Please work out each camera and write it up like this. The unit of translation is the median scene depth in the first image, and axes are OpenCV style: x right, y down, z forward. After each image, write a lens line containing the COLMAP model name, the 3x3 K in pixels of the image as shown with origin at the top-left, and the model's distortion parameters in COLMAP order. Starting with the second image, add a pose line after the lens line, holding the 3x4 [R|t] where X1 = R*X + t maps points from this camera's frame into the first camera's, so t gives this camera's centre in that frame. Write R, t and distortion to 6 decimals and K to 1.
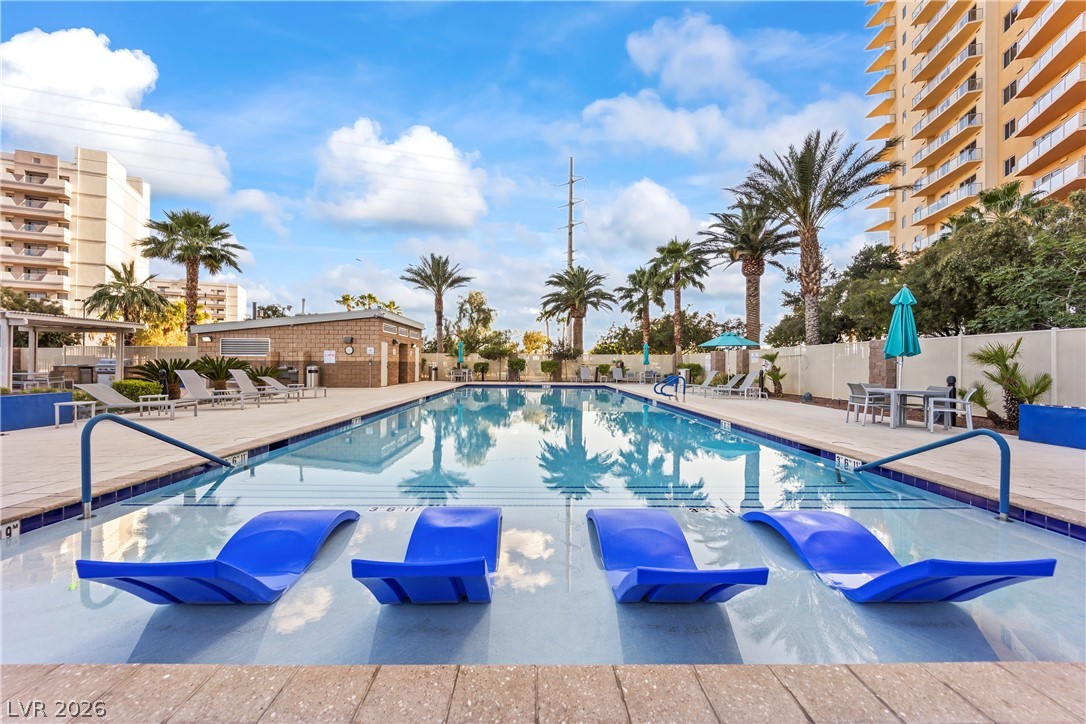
lens RADIAL K [[432.2, 0, 538.3], [0, 432.2, 367.7], [0, 0, 1]] dist [-0.016140, 0.000026]
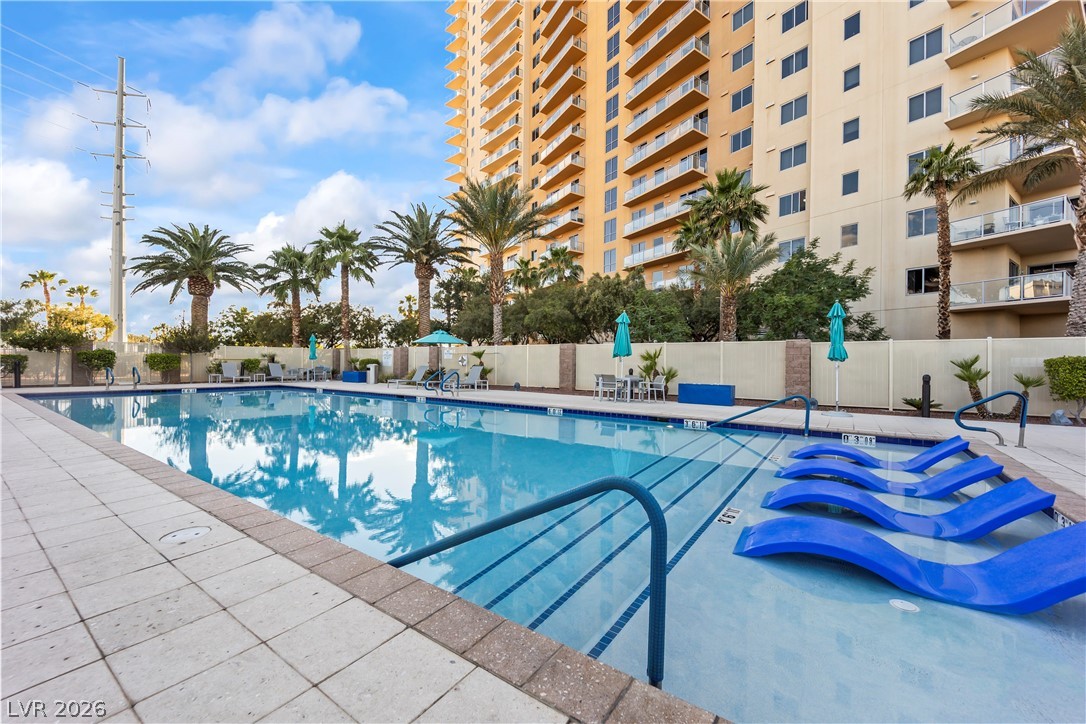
lens RADIAL K [[422.6, 0, 548.0], [0, 422.6, 364.1], [0, 0, 1]] dist [0.001792, 0.029475]
pose [[0.570408, -0.006523, 0.821335, -0.183627], [0.001192, 0.999974, 0.007114, -0.003428], [-0.821360, -0.003079, 0.570401, 0.109375]]
